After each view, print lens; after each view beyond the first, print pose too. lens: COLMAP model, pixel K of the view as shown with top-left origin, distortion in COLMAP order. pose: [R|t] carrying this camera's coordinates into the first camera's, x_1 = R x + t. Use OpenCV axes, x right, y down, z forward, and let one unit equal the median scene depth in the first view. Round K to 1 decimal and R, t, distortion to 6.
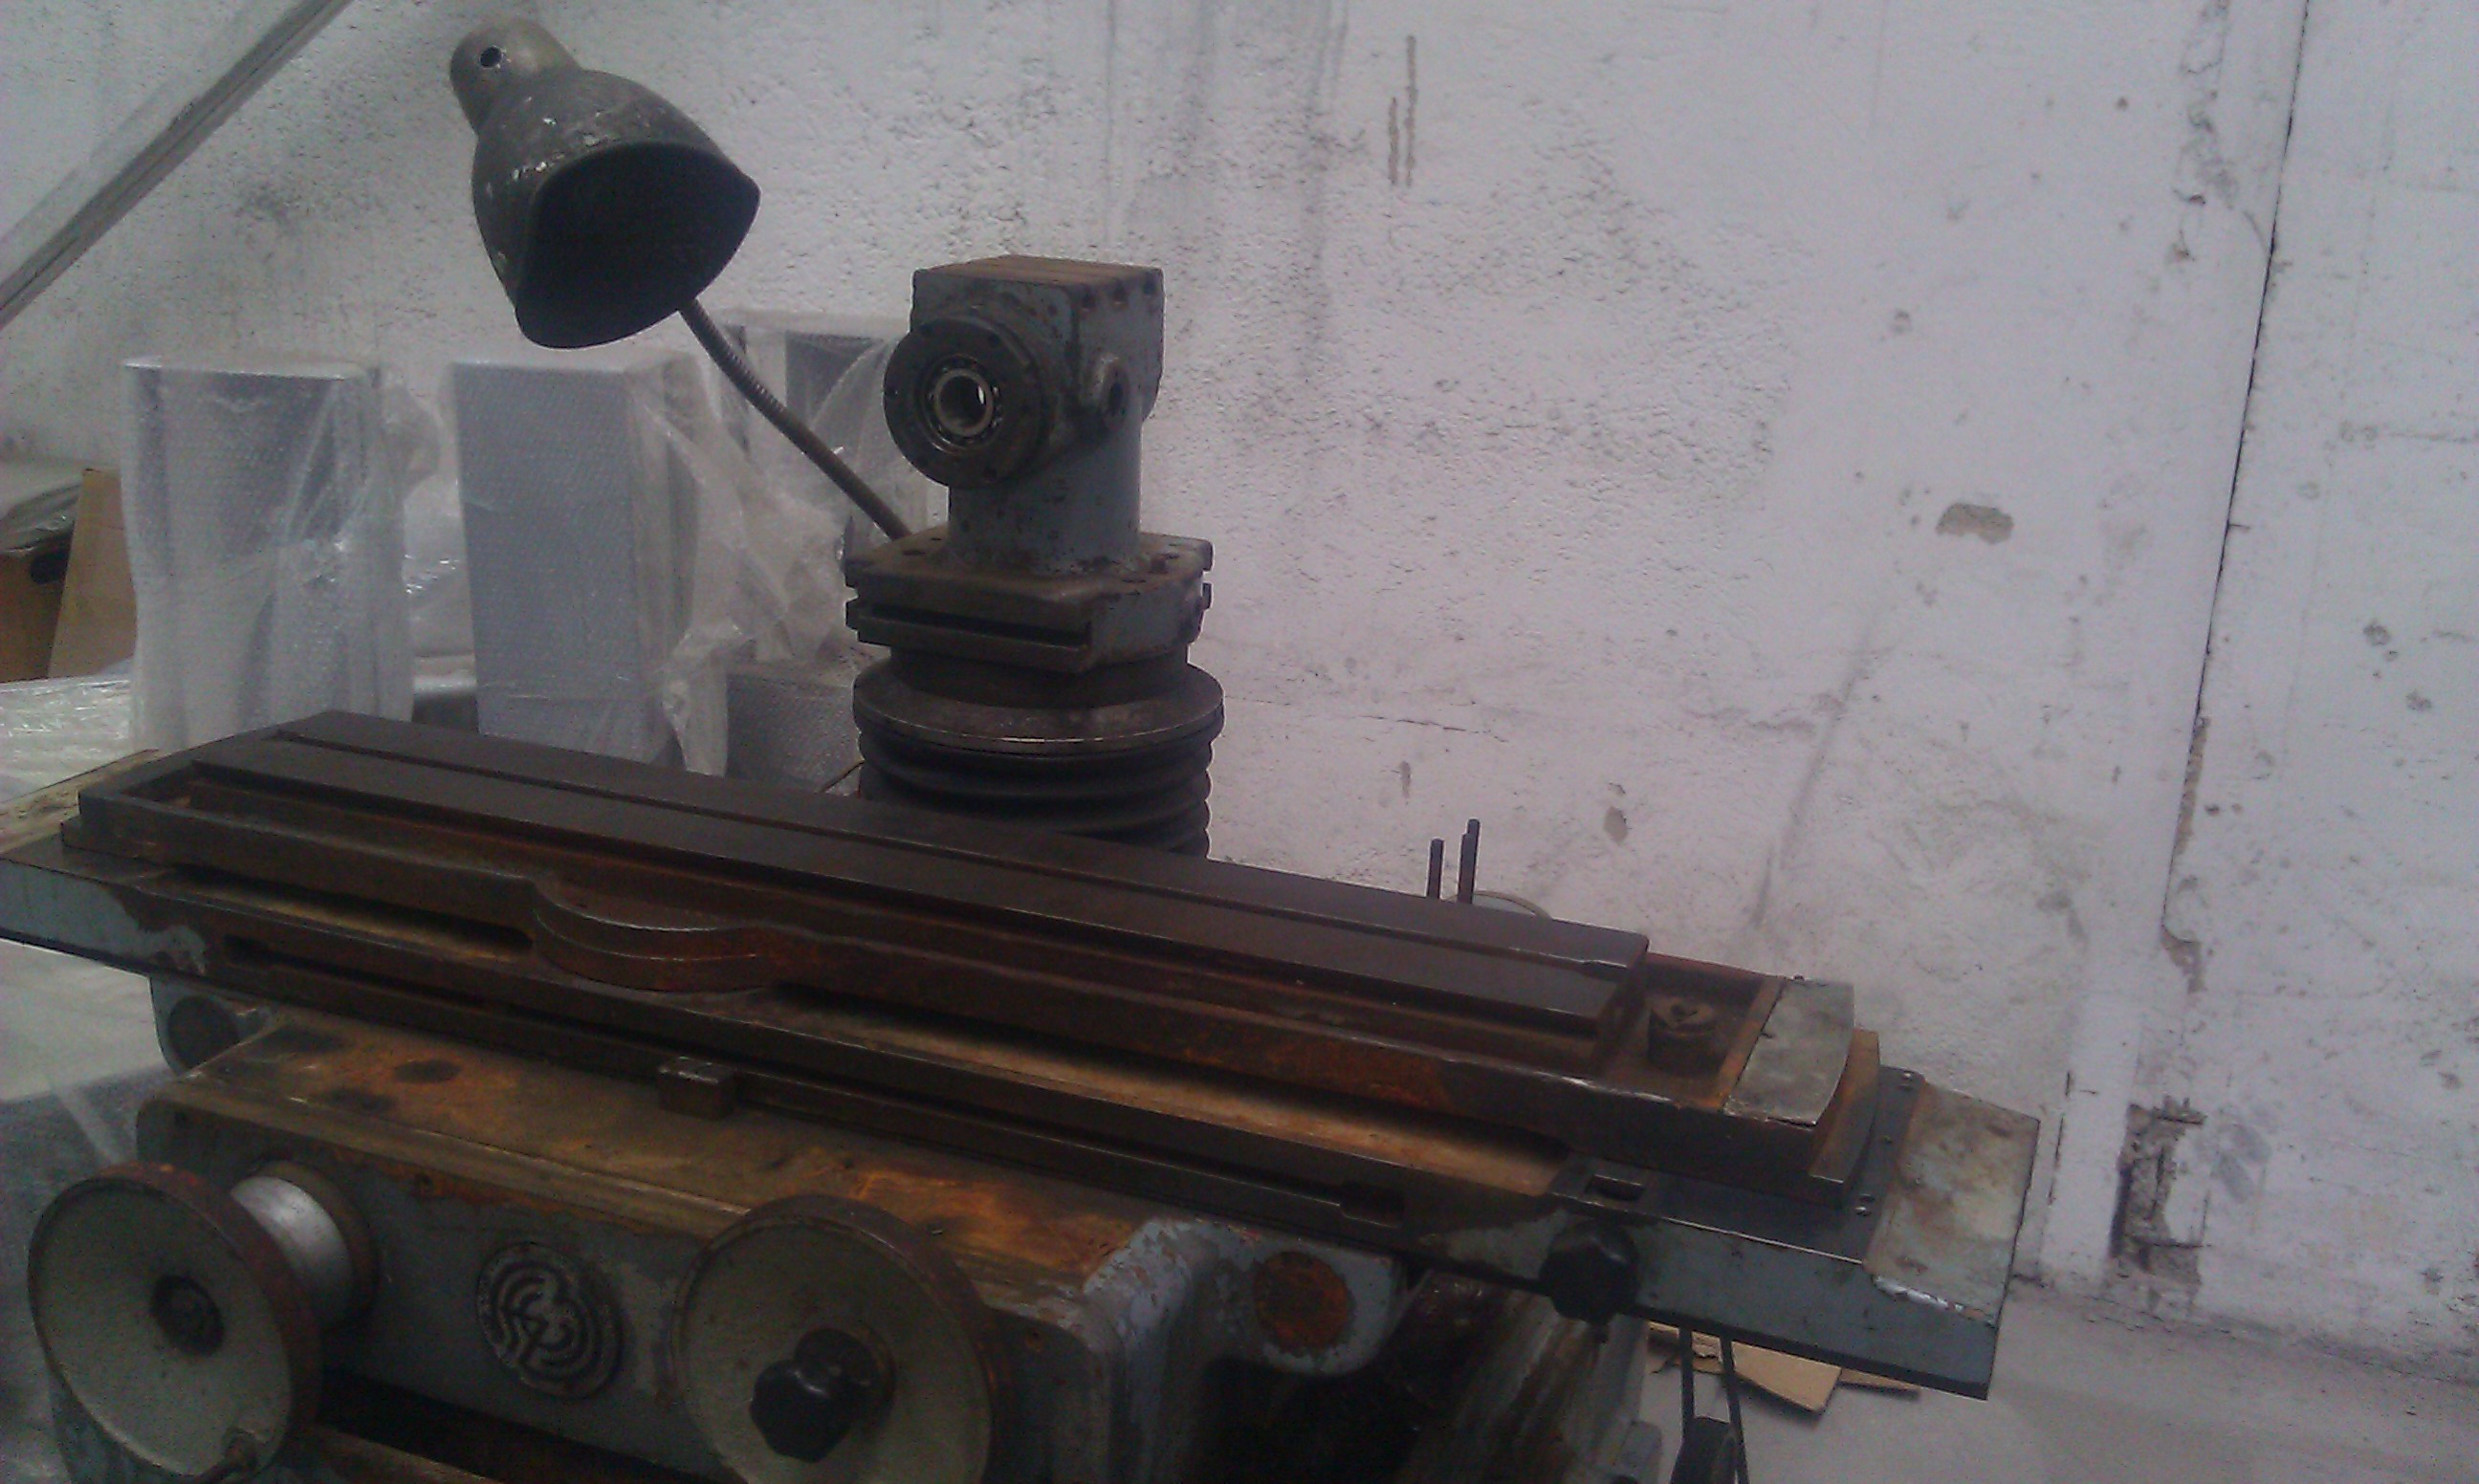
lens RADIAL K [[2434.4, 0, 1289.9], [0, 2434.4, 767.8], [0, 0, 1]] dist [0.096469, -0.295646]
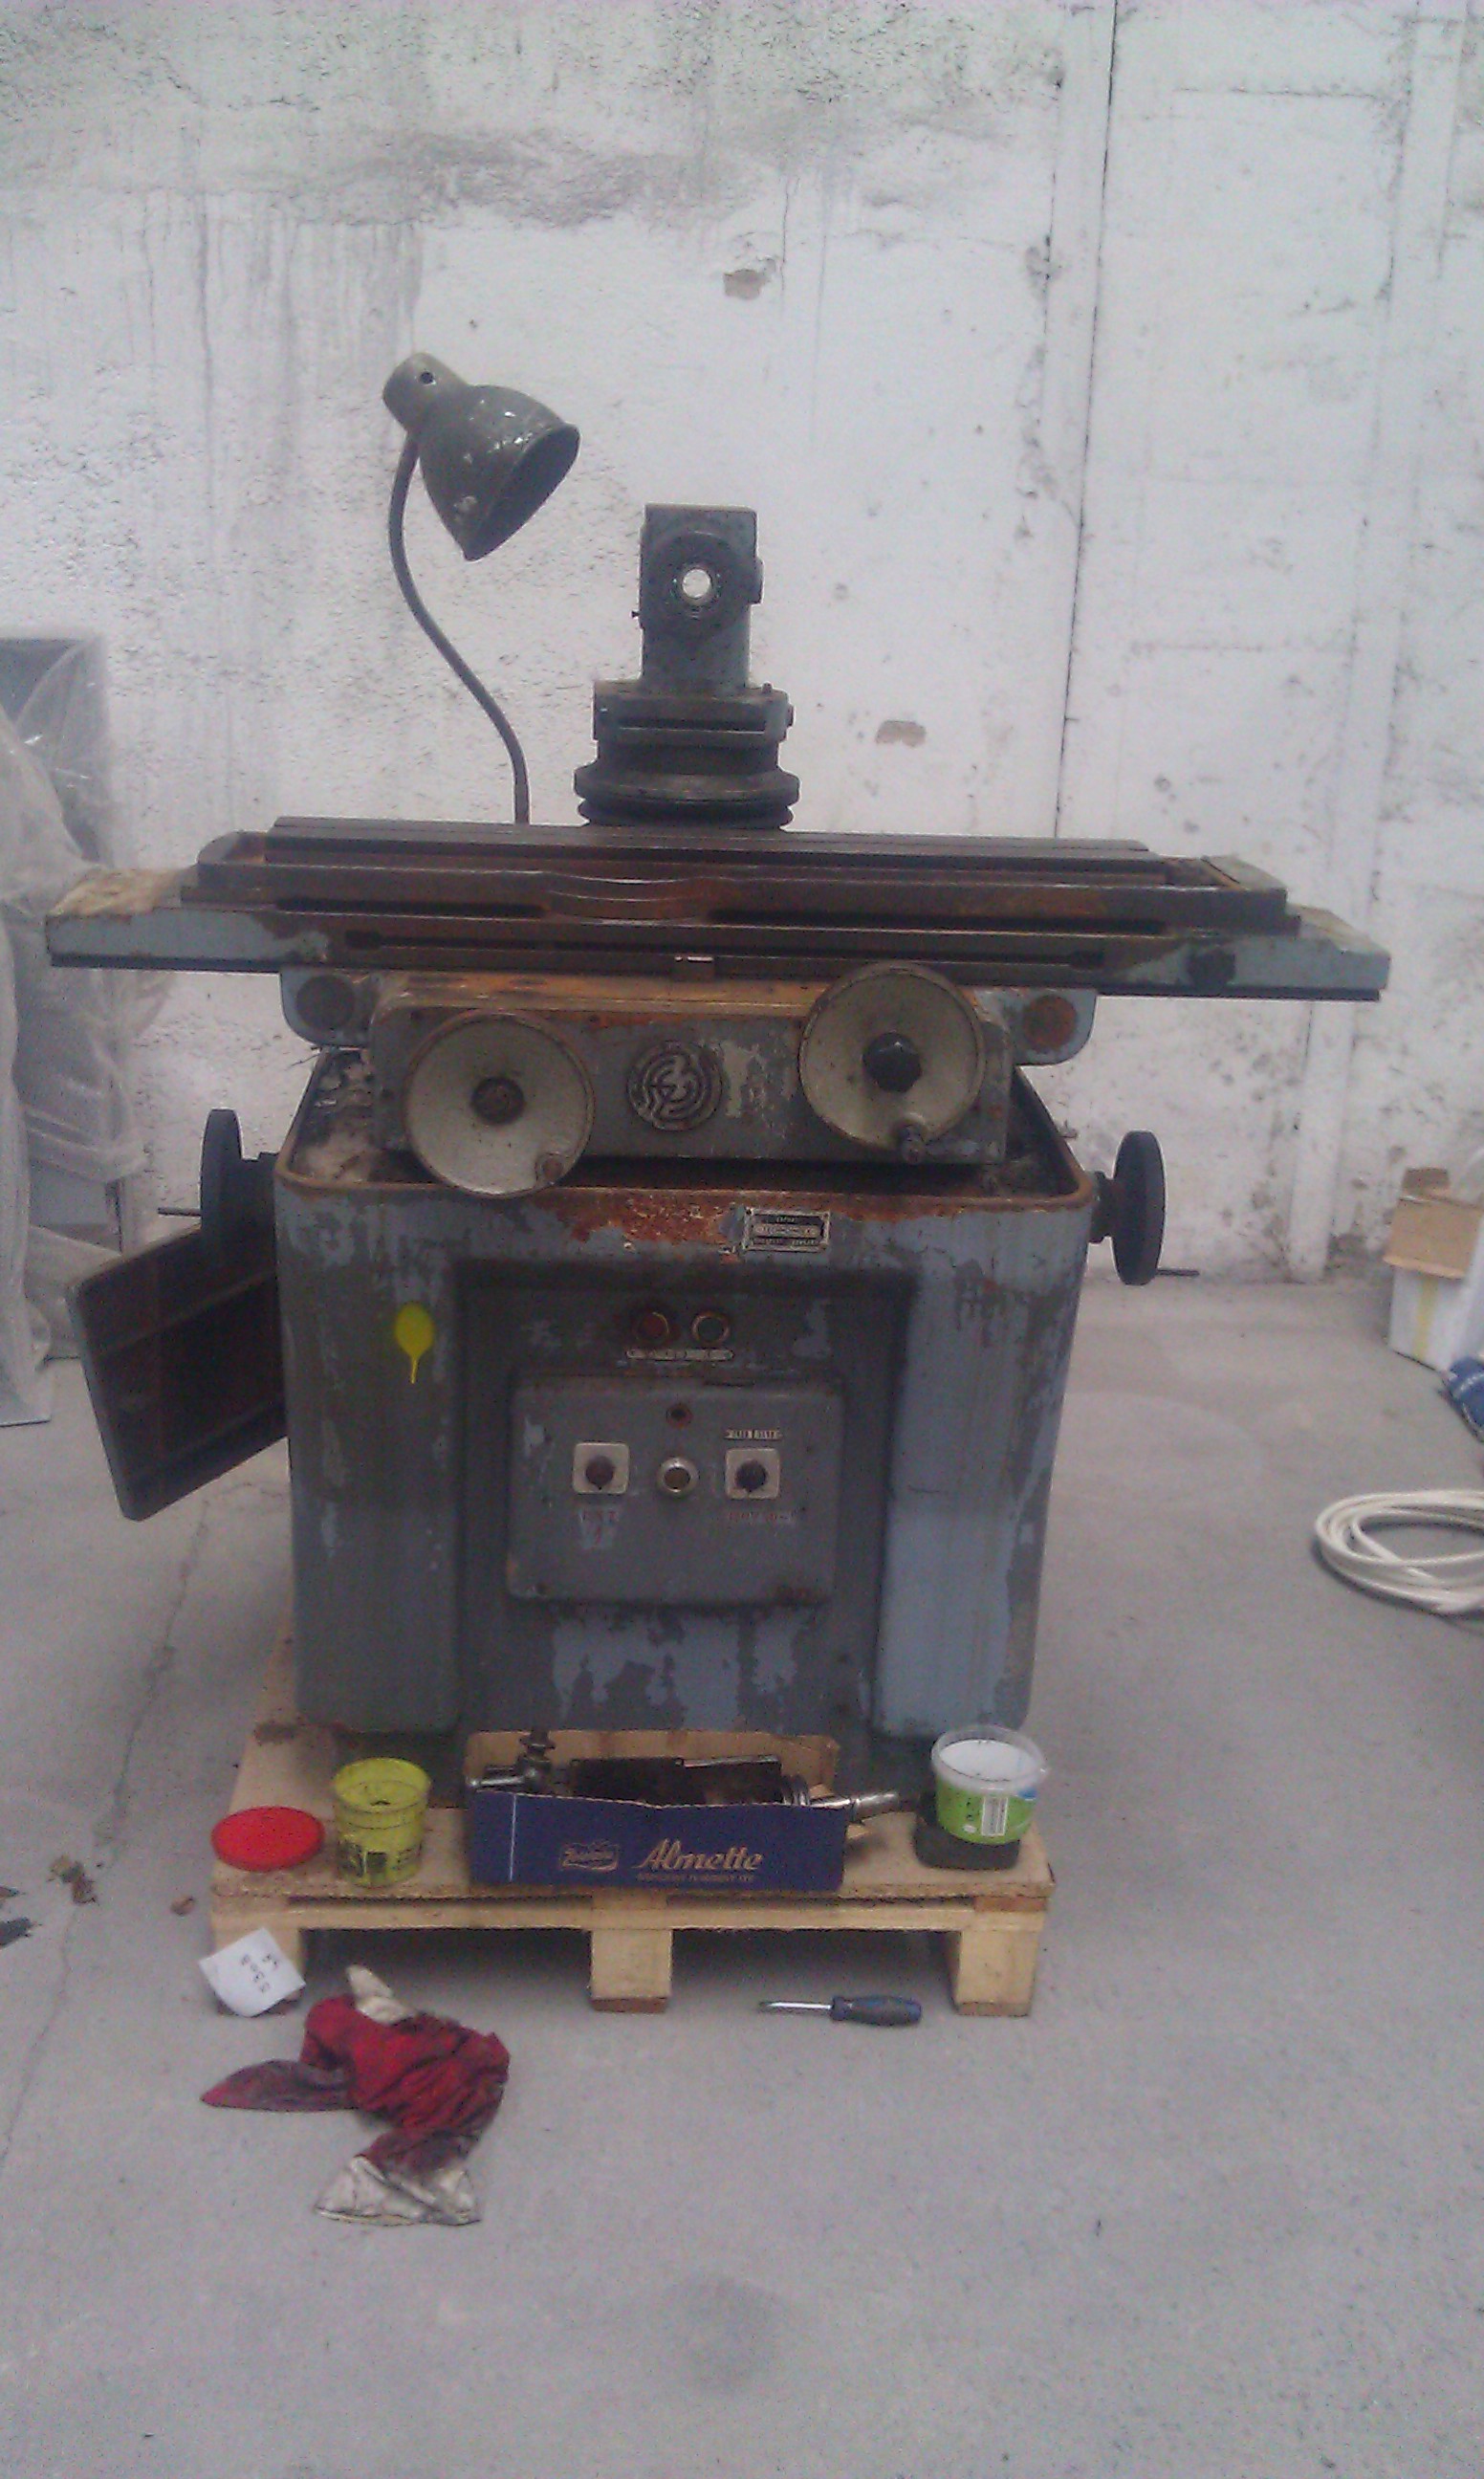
lens RADIAL K [[2435.7, 0, 742.0], [0, 2435.7, 1239.5], [0, 0, 1]] dist [0.175982, -0.586560]
pose [[0.910450, -0.142073, 0.388453, -0.392918], [0.130785, 0.989856, 0.055499, 0.098500], [-0.392398, 0.000275, 0.919796, -0.273891]]
